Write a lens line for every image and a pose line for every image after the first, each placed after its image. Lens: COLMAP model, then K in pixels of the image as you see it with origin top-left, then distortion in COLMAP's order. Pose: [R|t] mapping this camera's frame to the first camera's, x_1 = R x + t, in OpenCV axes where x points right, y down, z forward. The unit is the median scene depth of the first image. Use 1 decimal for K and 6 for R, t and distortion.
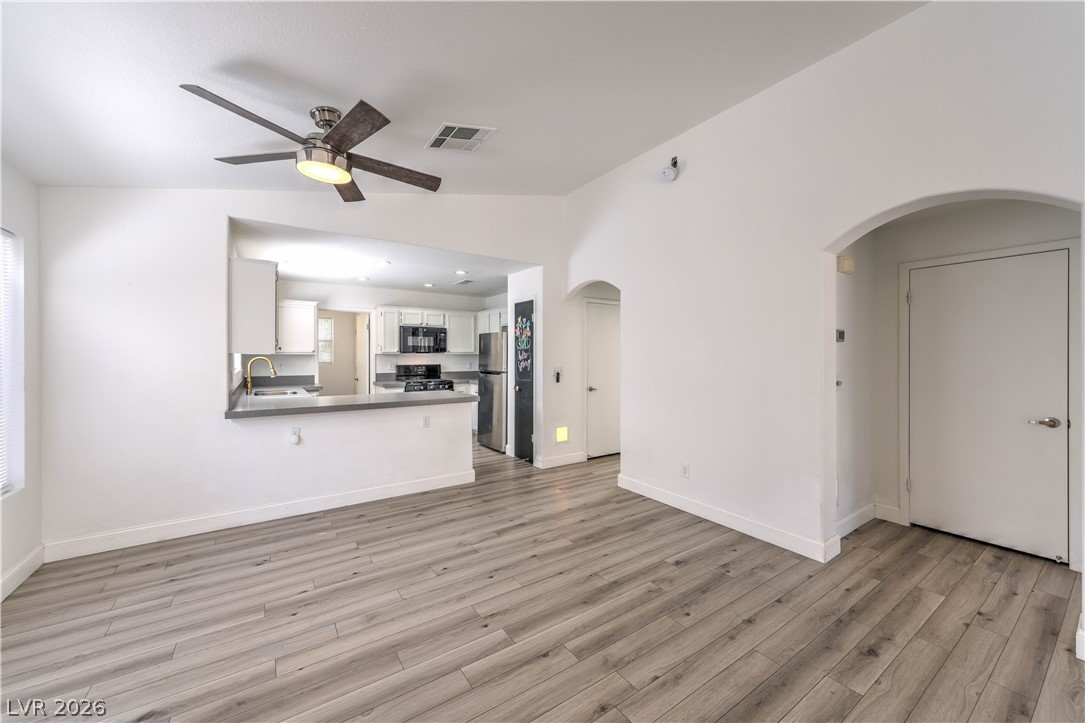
lens RADIAL K [[405.5, 0, 539.2], [0, 405.5, 357.9], [0, 0, 1]] dist [0.008431, -0.000883]
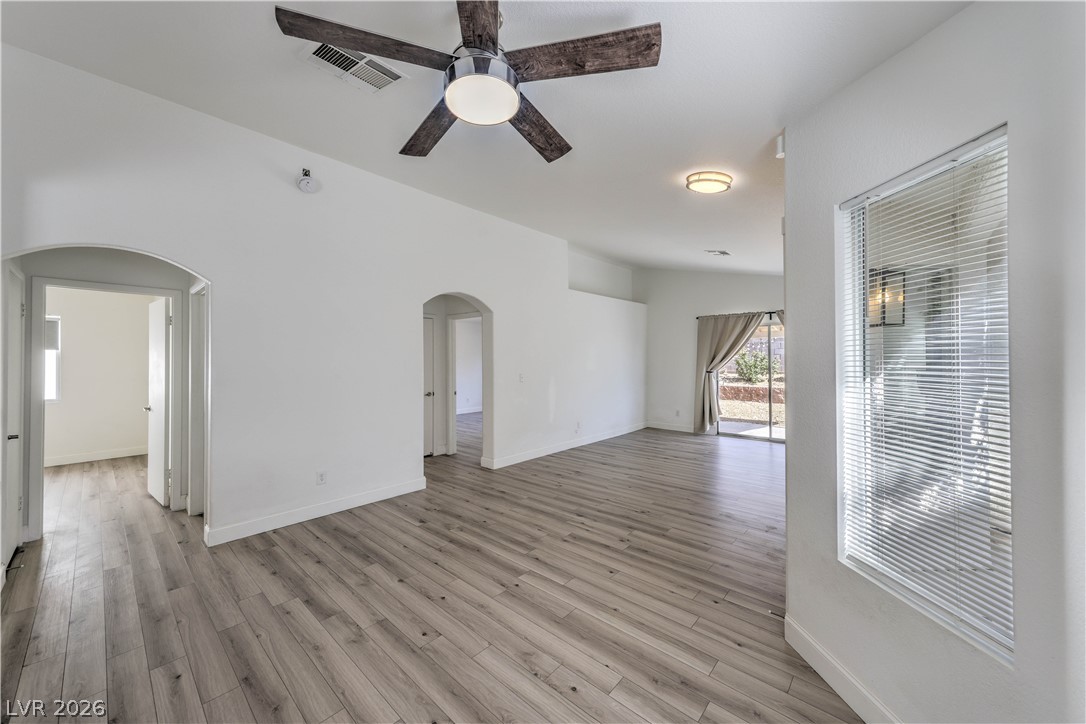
lens RADIAL K [[392.8, 0, 539.0], [0, 392.8, 361.4], [0, 0, 1]] dist [0.007213, 0.000745]
pose [[-0.231062, -0.001936, 0.972937, -0.512926], [0.009985, 0.999941, 0.004361, -0.014108], [-0.972888, 0.010722, -0.231029, 0.465672]]
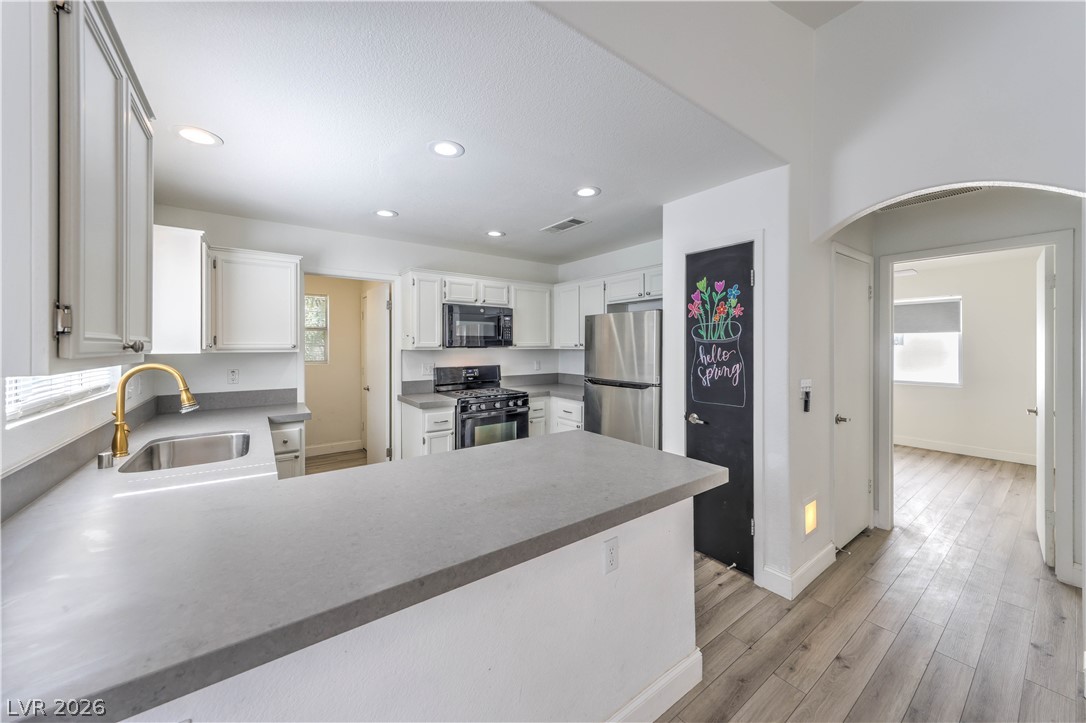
lens RADIAL K [[392.8, 0, 543.2], [0, 392.8, 346.5], [0, 0, 1]] dist [0.007213, 0.000745]
pose [[0.999289, -0.001999, 0.037658, -0.268726], [0.002101, 0.999994, -0.002677, -0.015720], [-0.037652, 0.002754, 0.999287, 0.510724]]
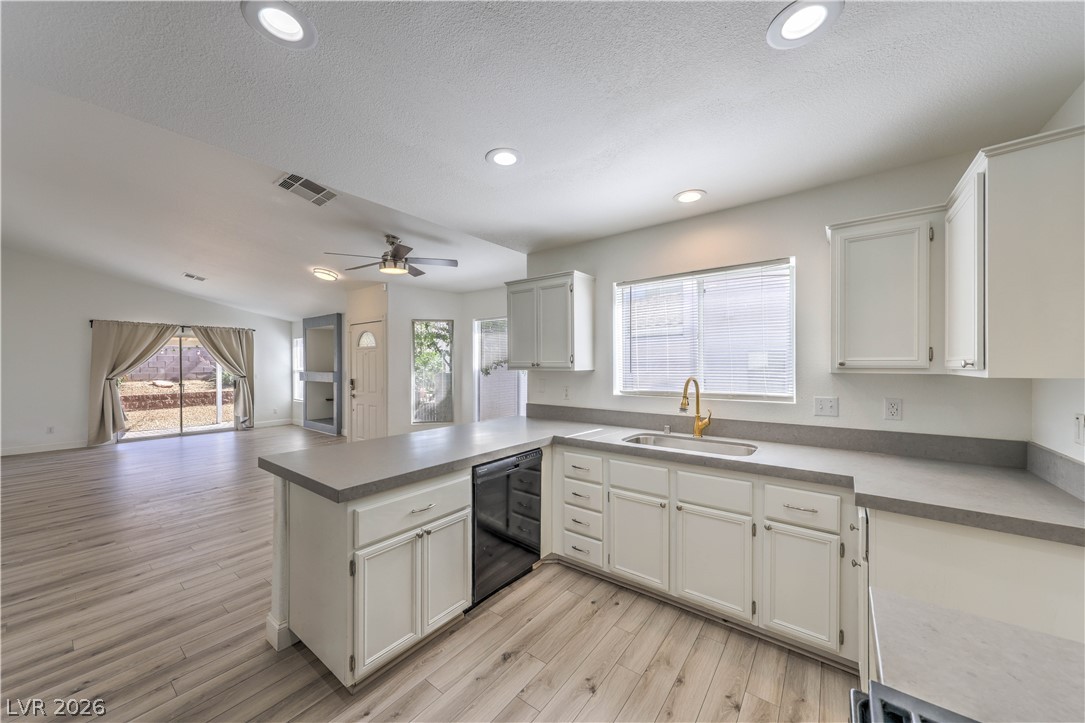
lens RADIAL K [[385.0, 0, 535.9], [0, 385.0, 366.8], [0, 0, 1]] dist [0.002096, 0.000450]
pose [[-0.950236, 0.000556, -0.311530, -0.262891], [-0.001871, 0.999970, 0.007492, -0.018495], [0.311525, 0.007702, -0.950207, 1.261118]]
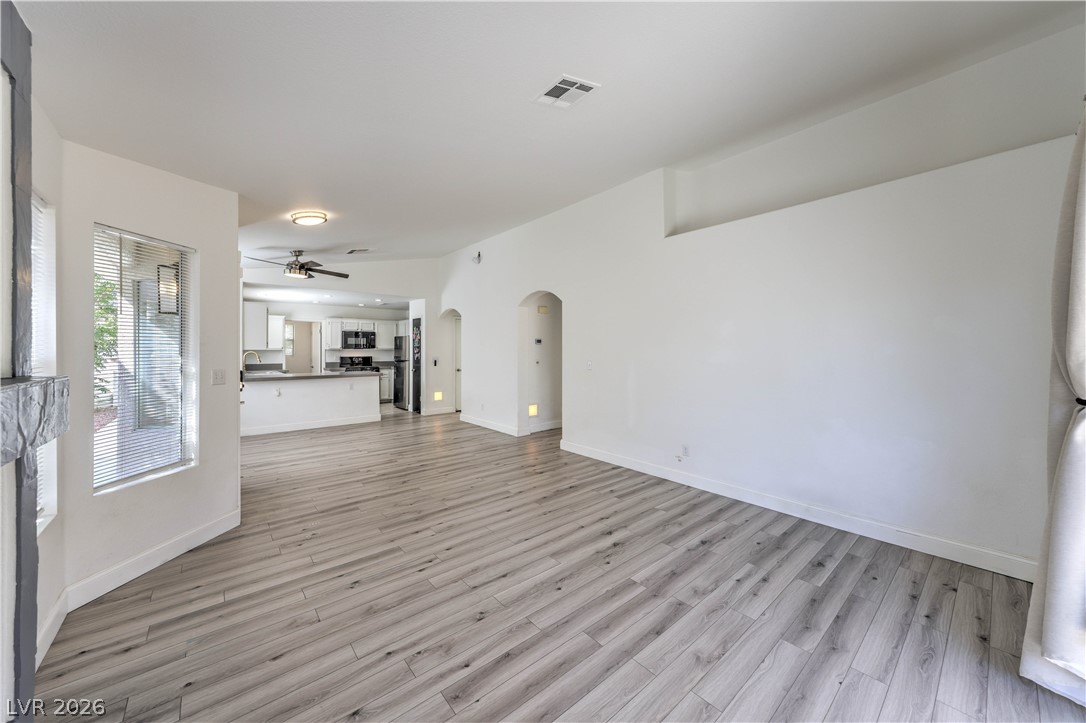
lens RADIAL K [[392.8, 0, 544.8], [0, 392.8, 347.3], [0, 0, 1]] dist [0.007213, 0.000745]
pose [[0.994072, -0.002563, 0.108691, 0.309047], [0.003546, 0.999955, -0.008854, -0.002258], [-0.108664, 0.009187, 0.994036, -0.673498]]
